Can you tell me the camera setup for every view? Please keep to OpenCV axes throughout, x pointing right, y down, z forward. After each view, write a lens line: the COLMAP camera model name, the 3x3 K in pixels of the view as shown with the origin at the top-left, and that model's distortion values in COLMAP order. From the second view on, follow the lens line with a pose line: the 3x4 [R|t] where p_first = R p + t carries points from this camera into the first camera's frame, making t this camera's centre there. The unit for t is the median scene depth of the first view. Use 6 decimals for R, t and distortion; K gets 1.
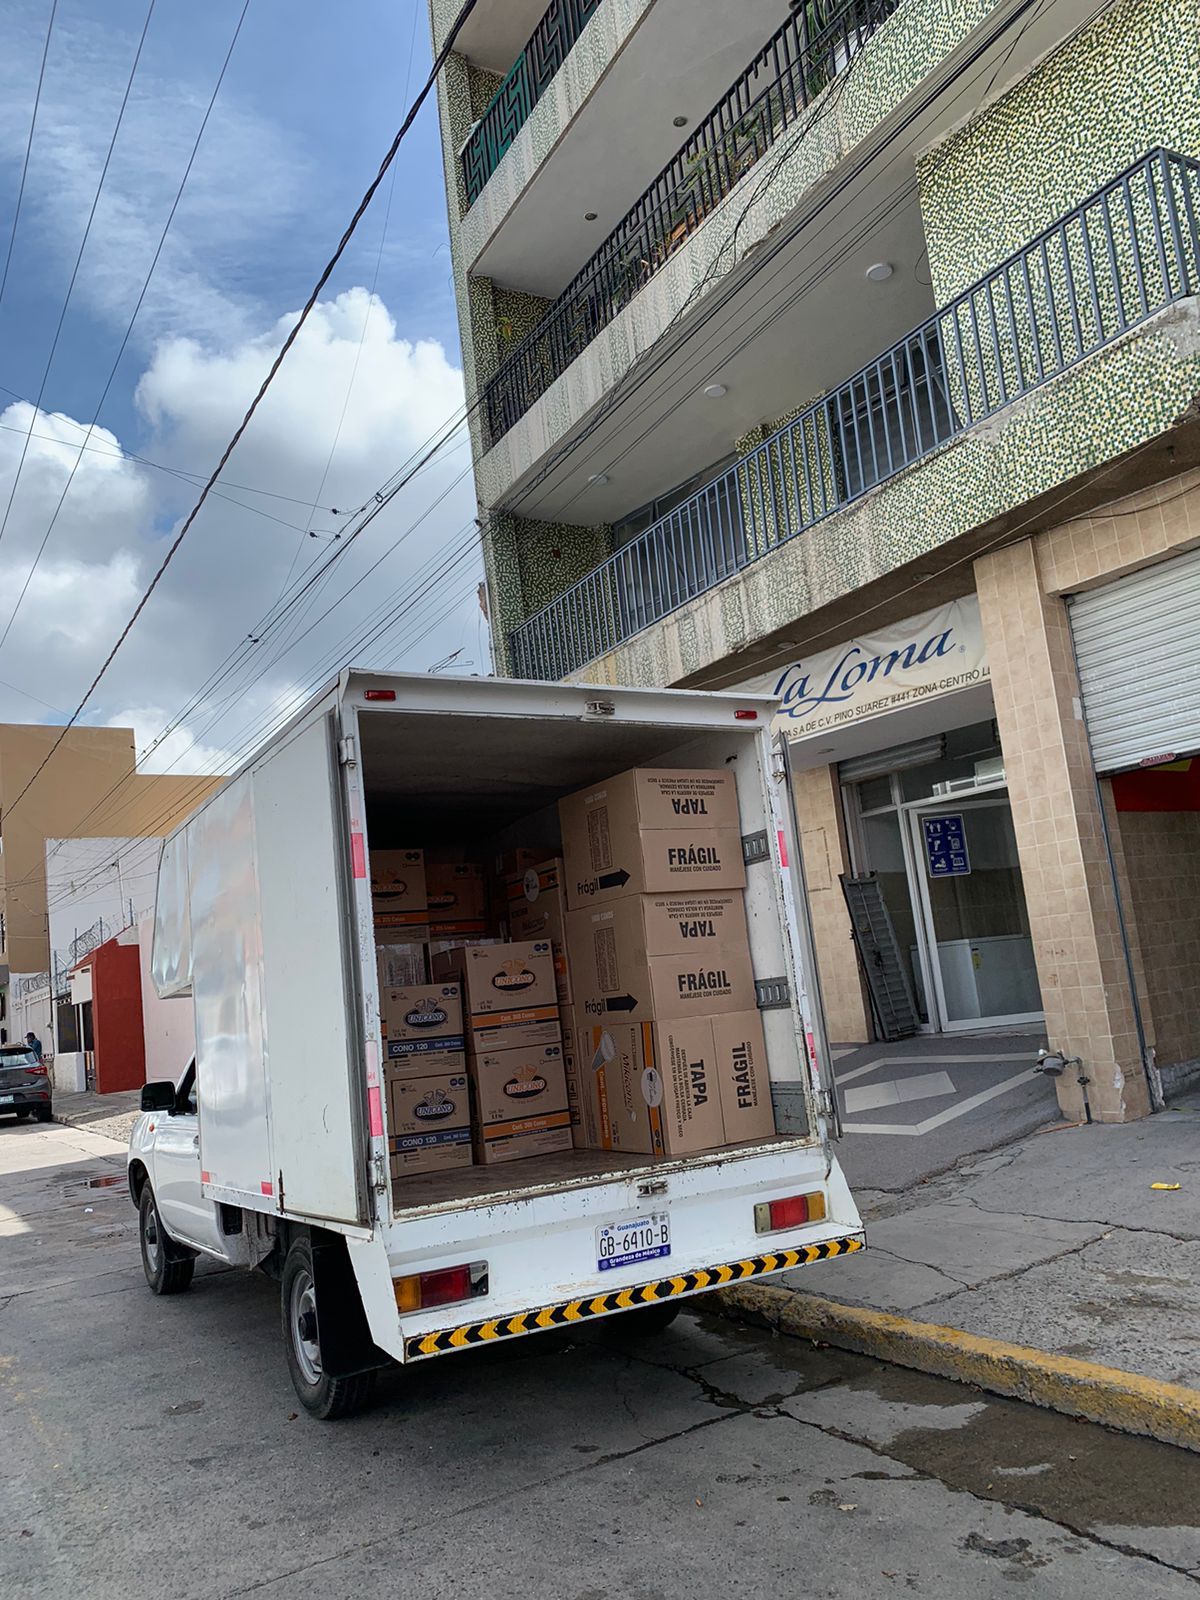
lens RADIAL K [[1188.3, 0, 600.0], [0, 1188.3, 800.0], [0, 0, 1]] dist [0.047248, -0.193678]
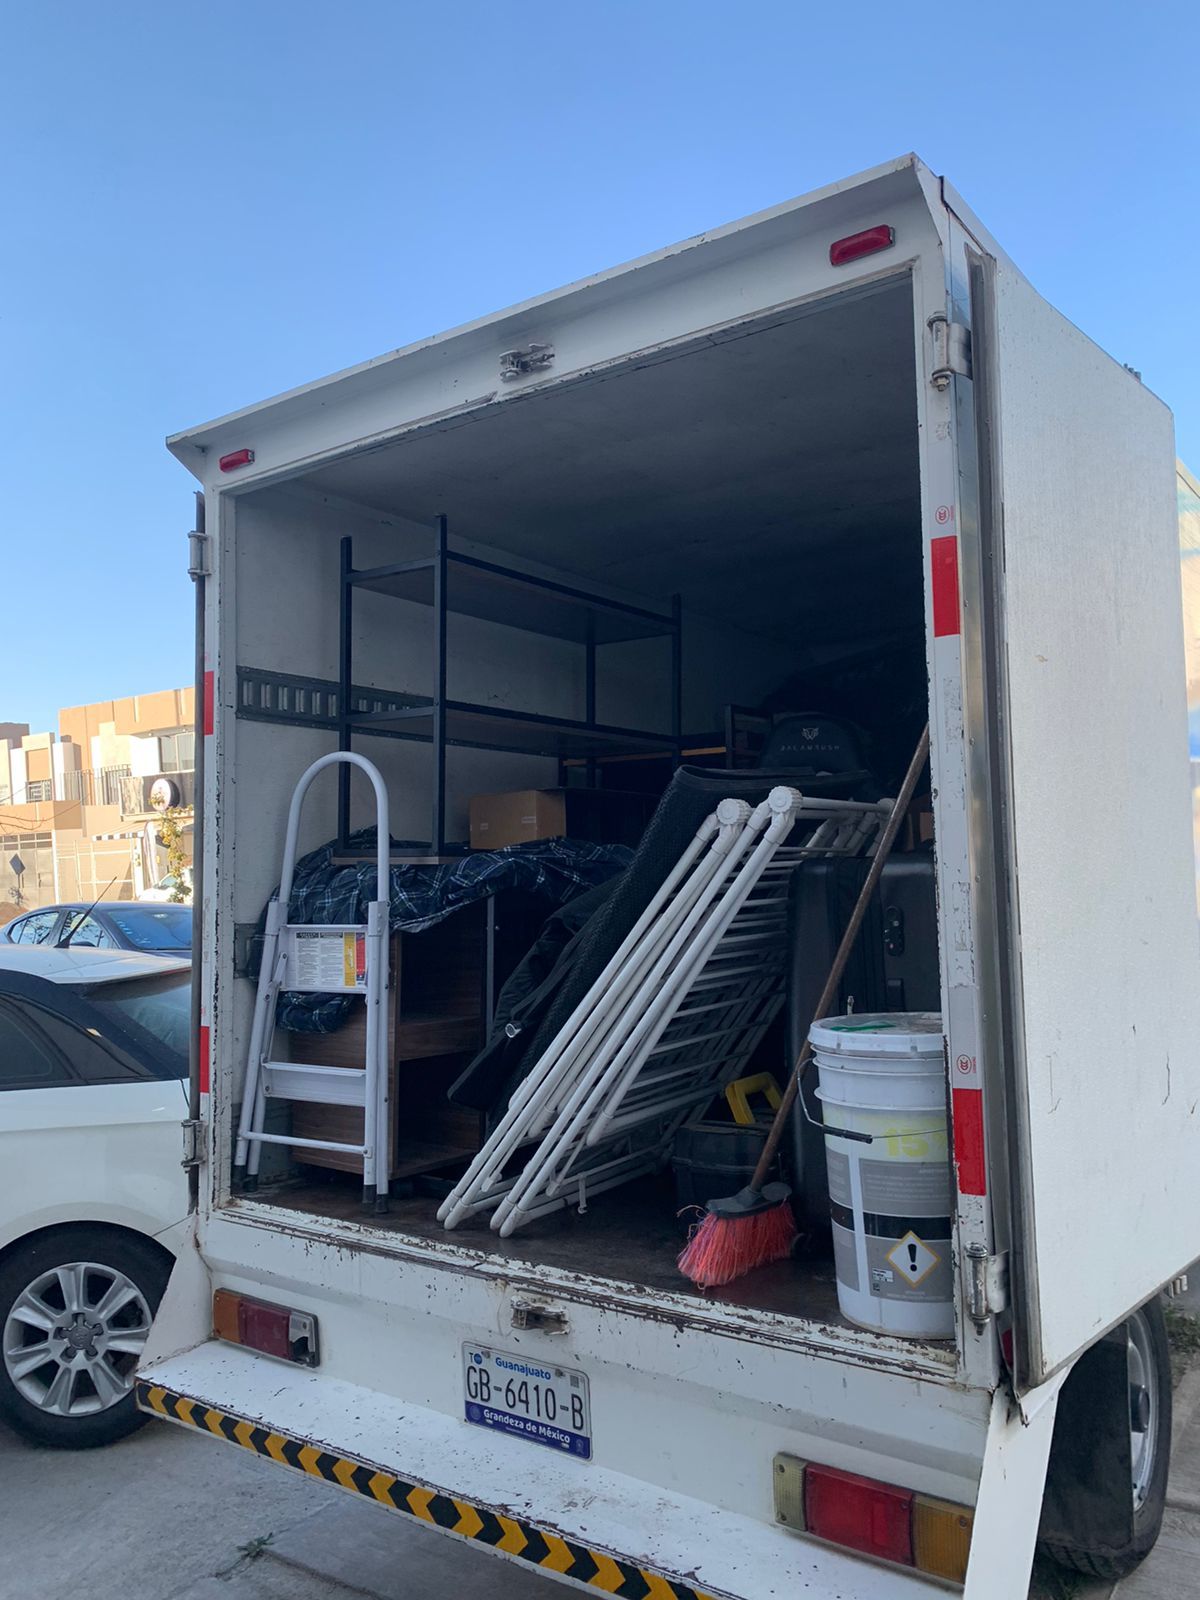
lens RADIAL K [[1269.5, 0, 600.0], [0, 1269.5, 800.0], [0, 0, 1]] dist [0.002132, -0.000563]
pose [[0.387089, 0.027724, -0.921625, 0.547180], [0.141380, 0.985943, 0.089039, 0.064906], [0.911139, -0.164766, 0.377728, 0.857571]]
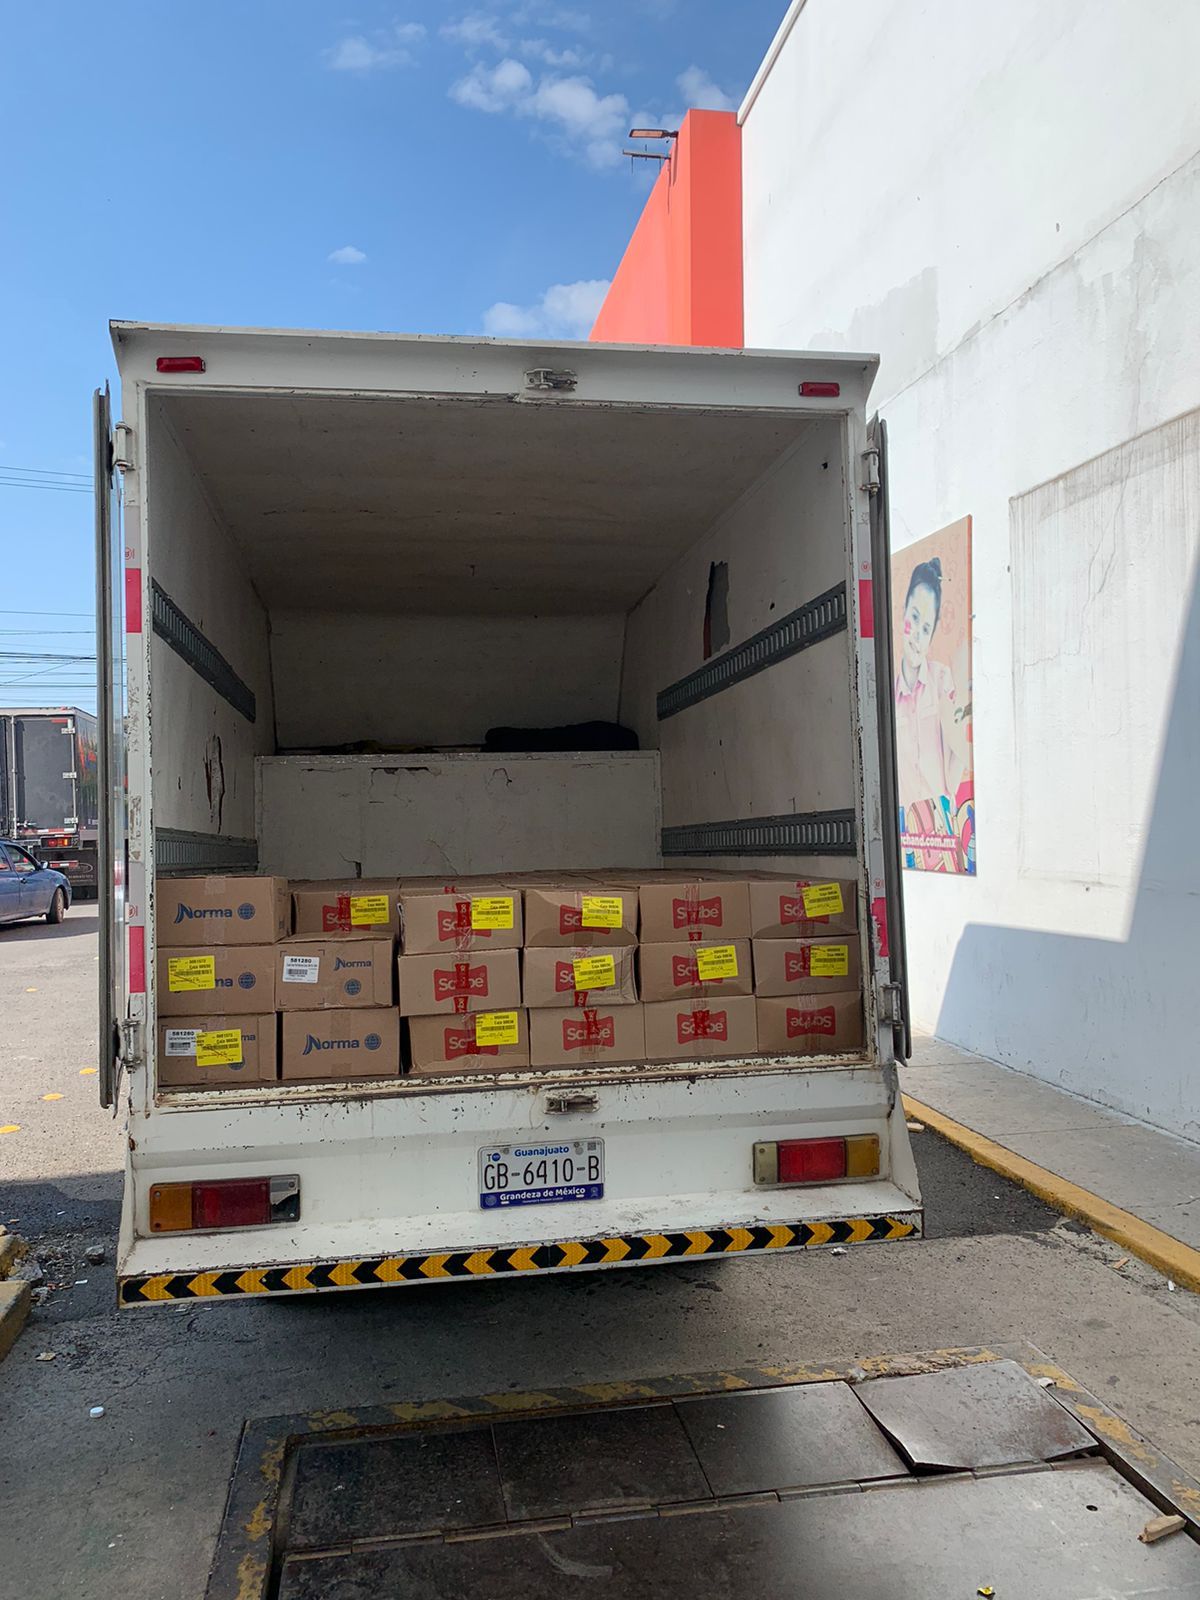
lens RADIAL K [[1168.1, 0, 600.0], [0, 1168.1, 800.0], [0, 0, 1]] dist [0.060878, -0.182126]
pose [[0.935244, 0.063684, -0.348227, 0.281548], [-0.002469, 0.984835, 0.173478, 0.038726], [0.353994, -0.161384, 0.921218, 0.417747]]
